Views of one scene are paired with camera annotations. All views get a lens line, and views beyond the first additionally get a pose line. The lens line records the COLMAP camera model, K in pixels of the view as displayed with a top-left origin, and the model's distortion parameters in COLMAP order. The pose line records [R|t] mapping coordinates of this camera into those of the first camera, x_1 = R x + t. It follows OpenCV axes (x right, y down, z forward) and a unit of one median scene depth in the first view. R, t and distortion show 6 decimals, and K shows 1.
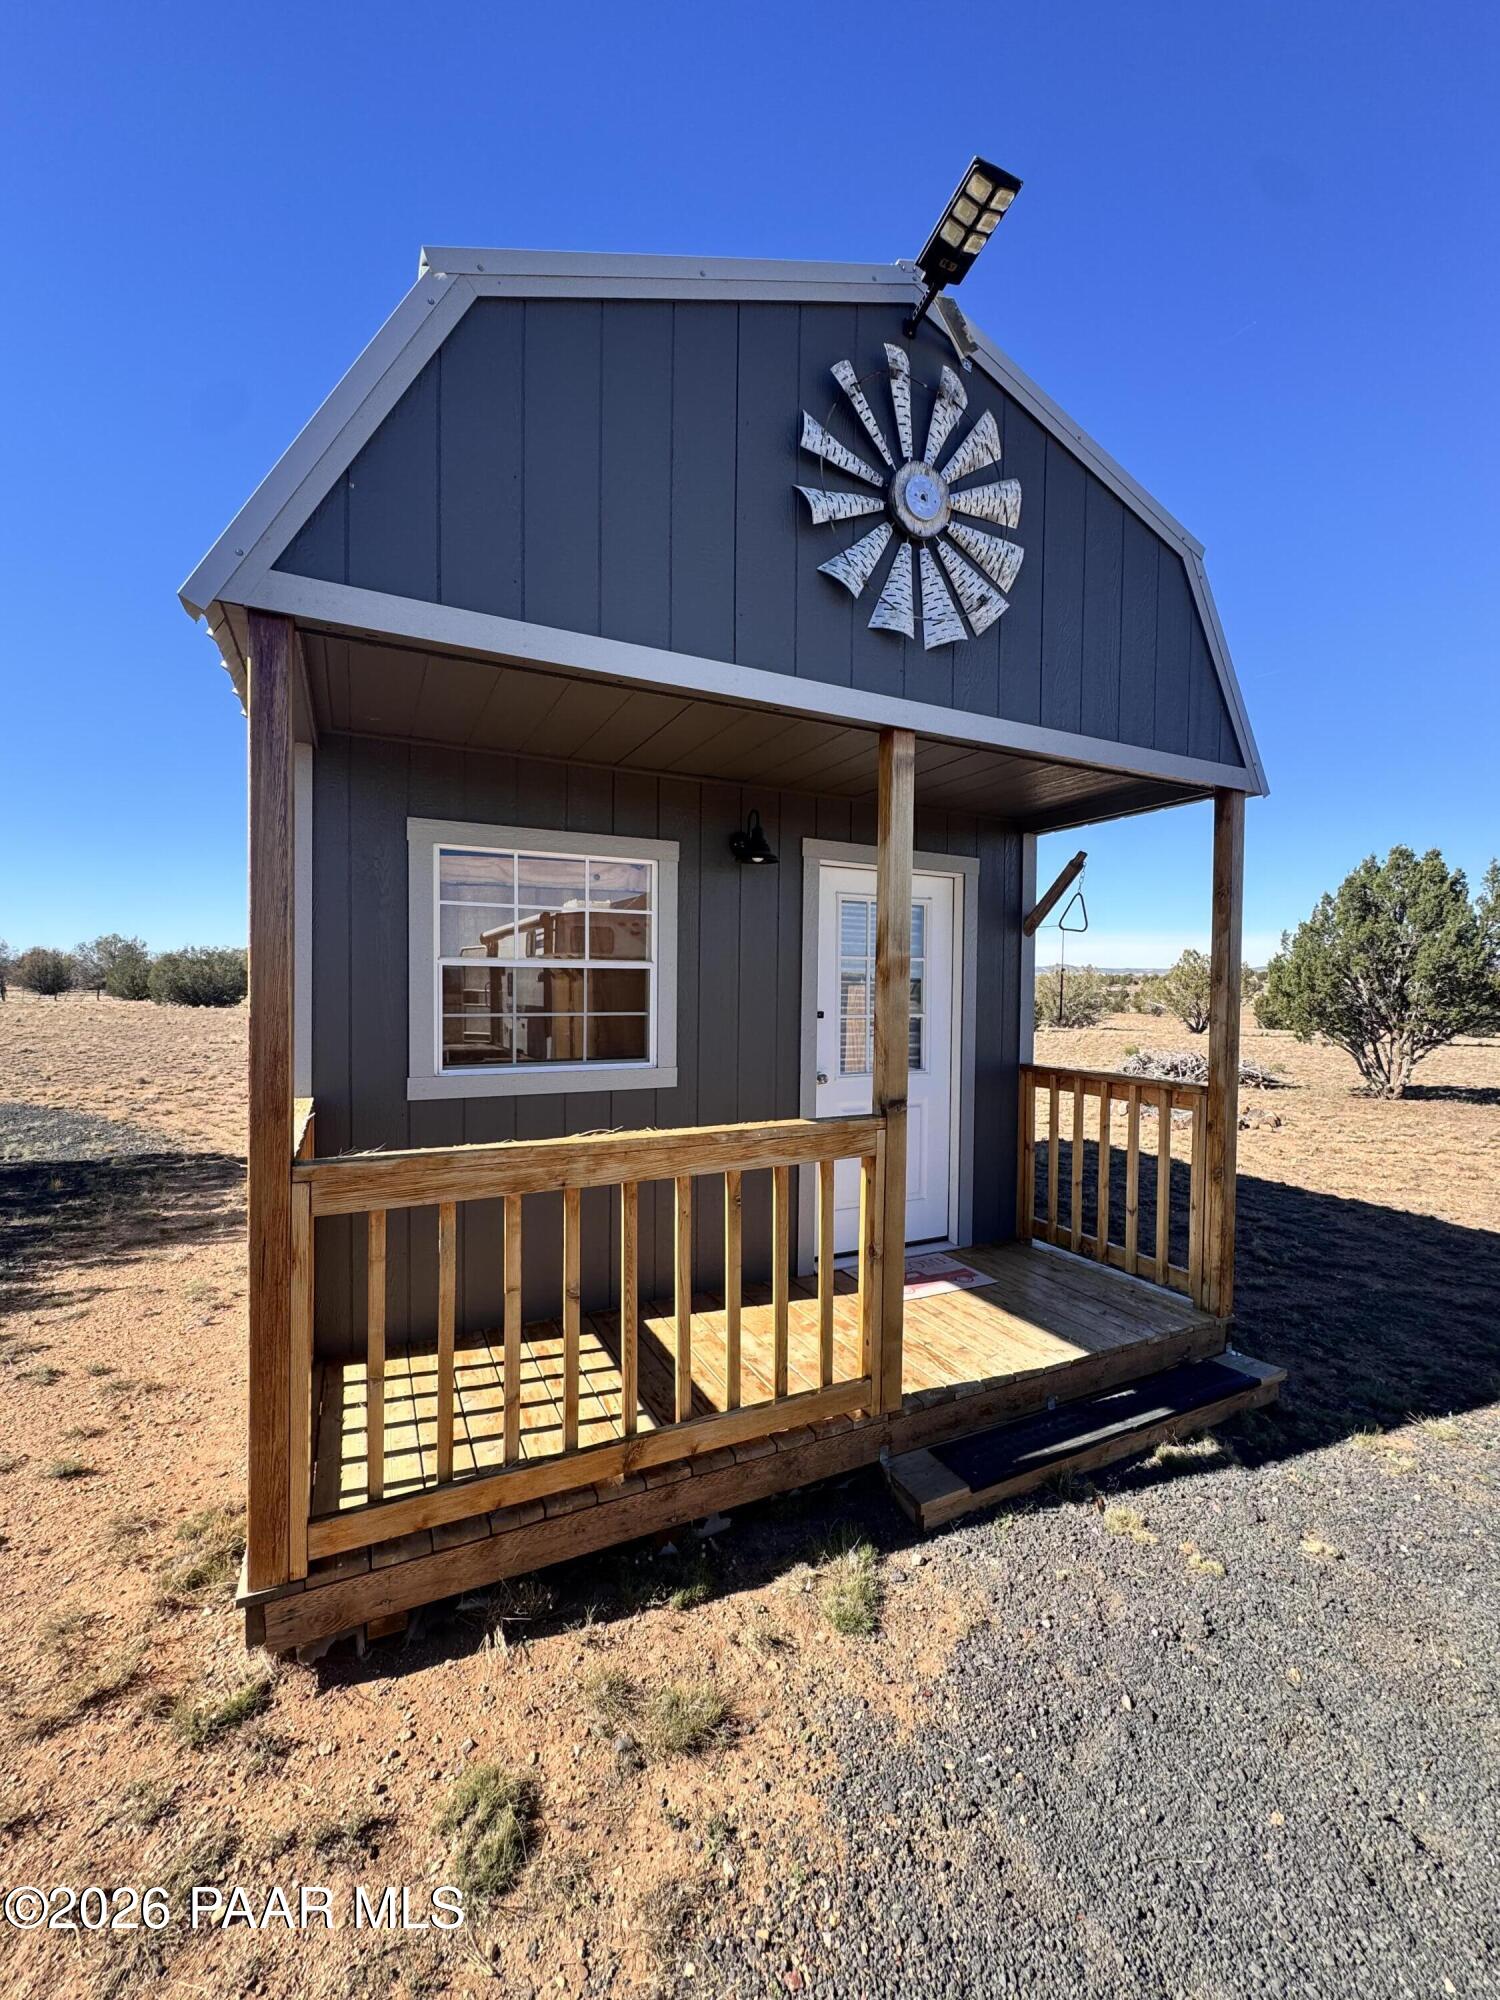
lens RADIAL K [[793.6, 0, 751.1], [0, 793.6, 997.8], [0, 0, 1]] dist [-0.000095, -0.000013]
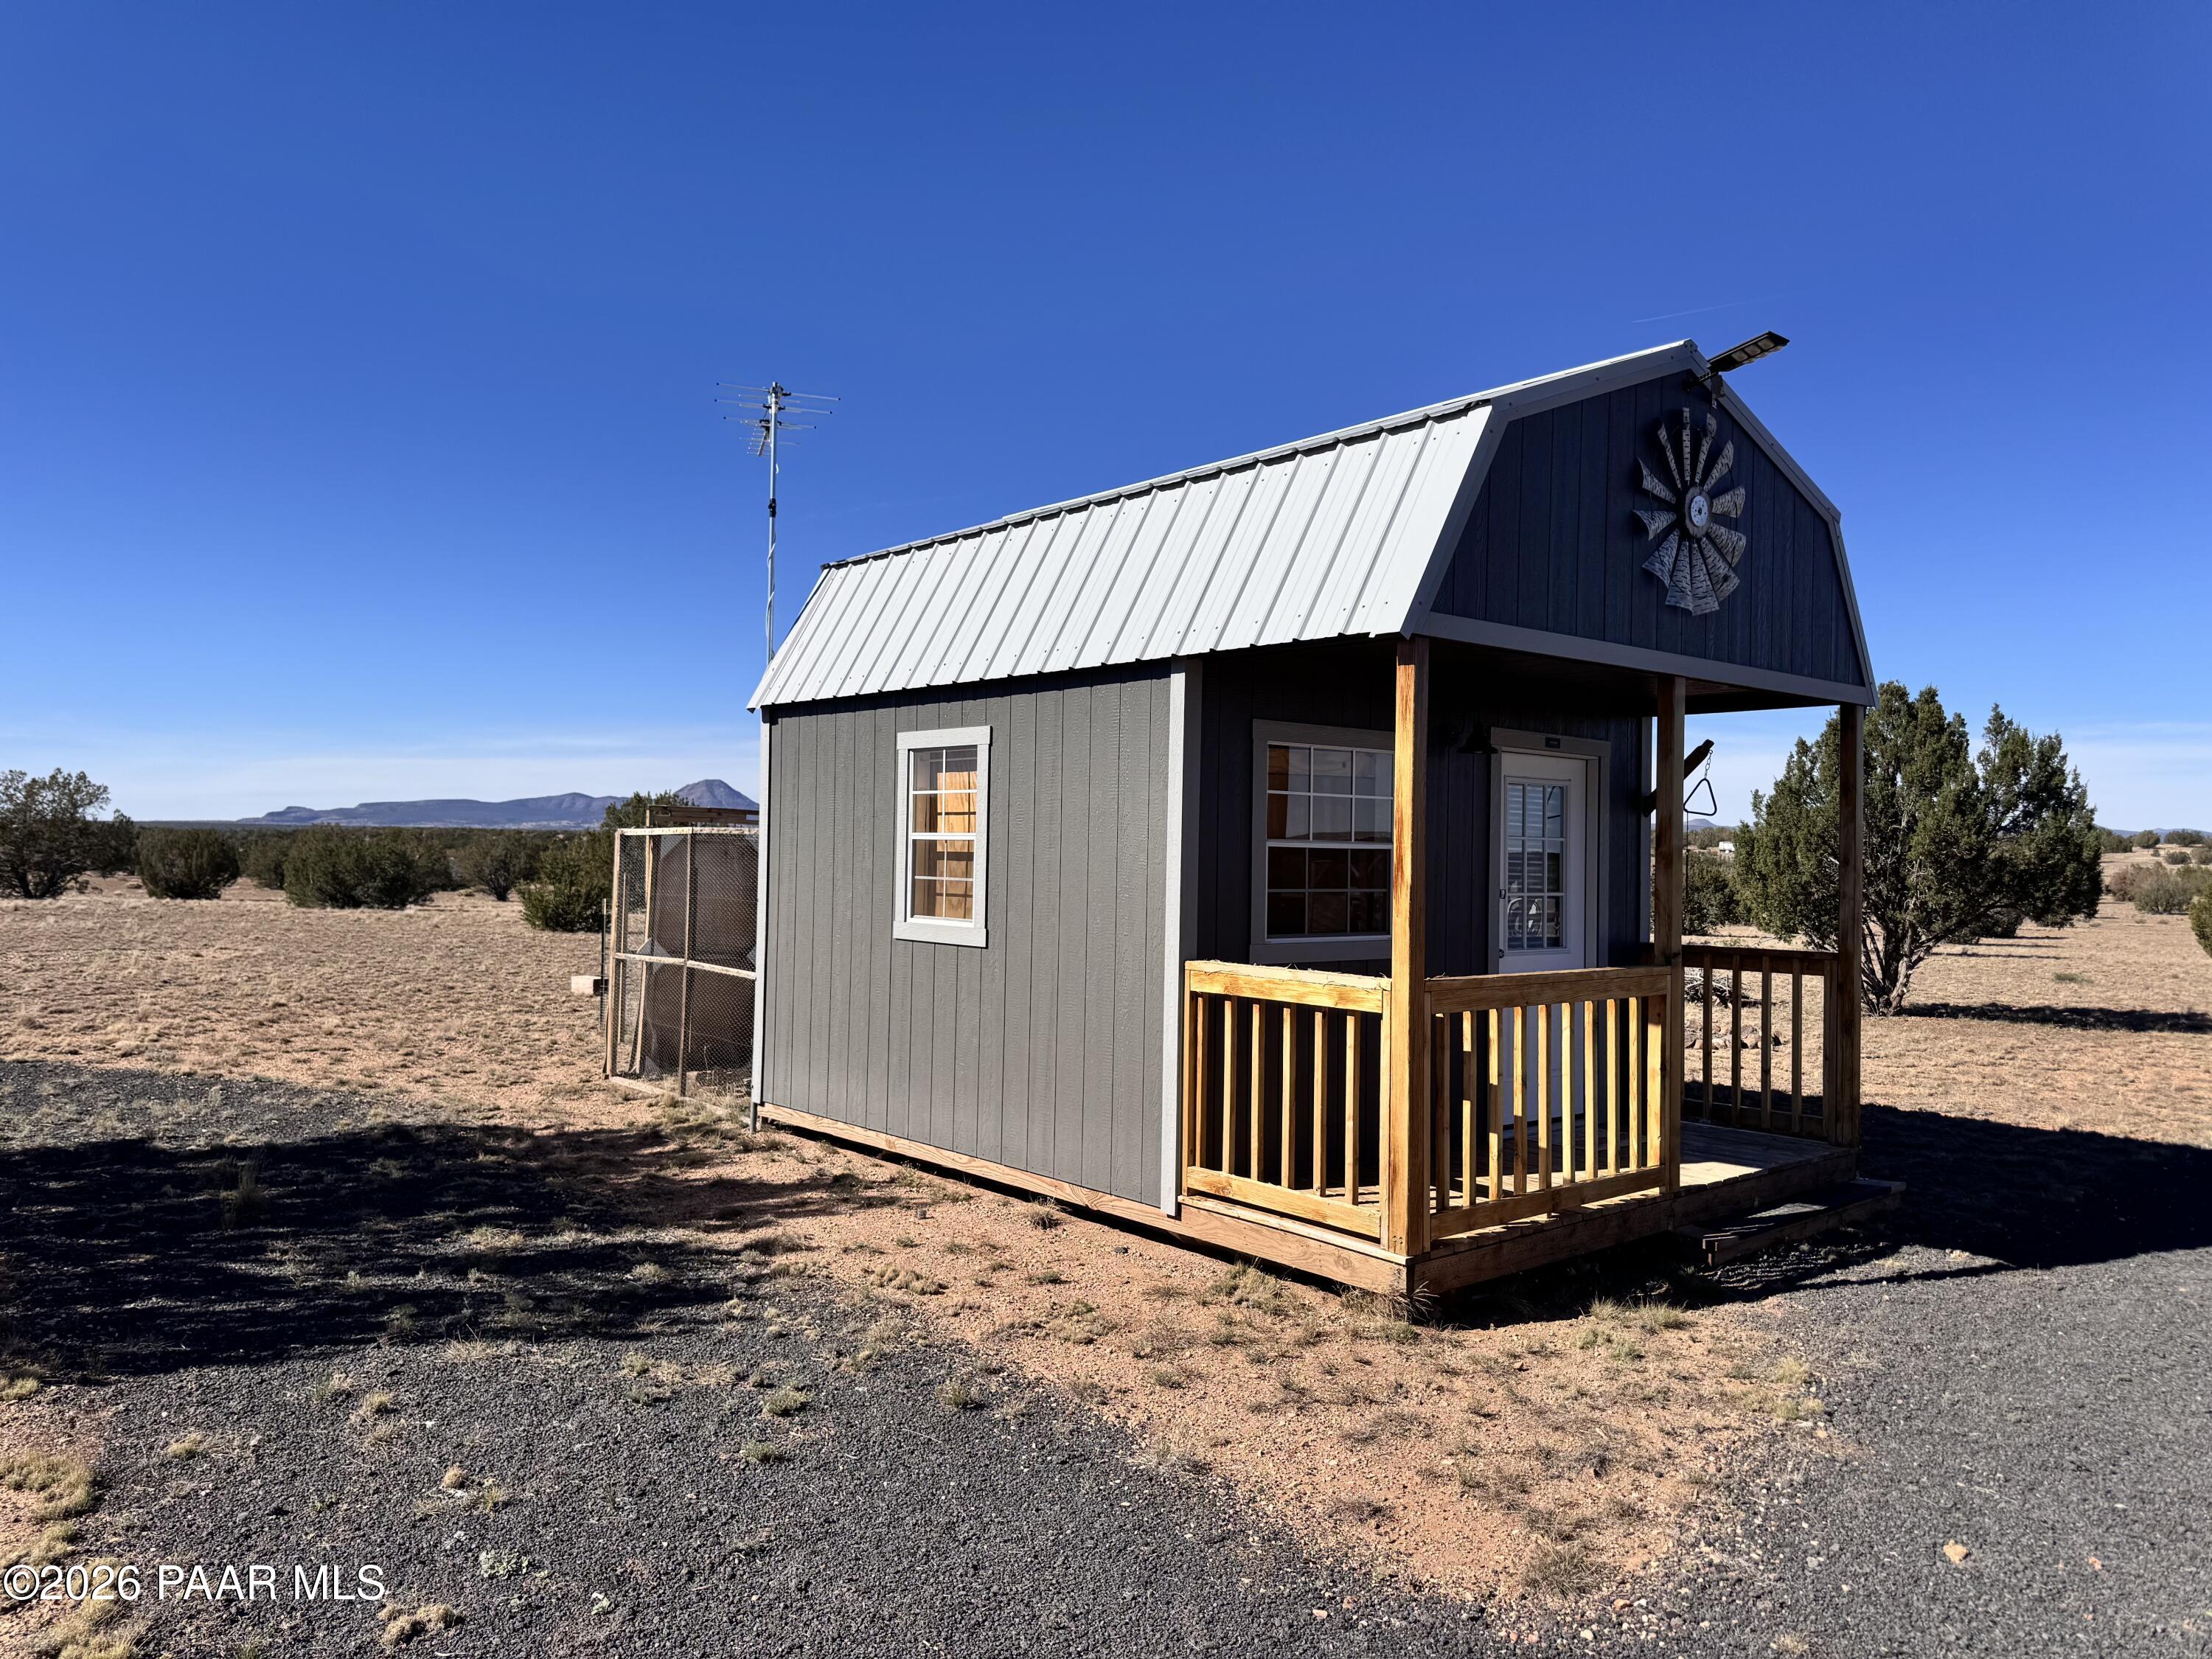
lens RADIAL K [[1554.1, 0, 1103.9], [0, 1554.1, 829.7], [0, 0, 1]] dist [0.021752, -0.011677]
pose [[0.969443, 0.008697, 0.245163, -0.975864], [-0.000114, 0.999387, -0.035000, 0.010359], [-0.245317, 0.033903, 0.968850, -0.911956]]
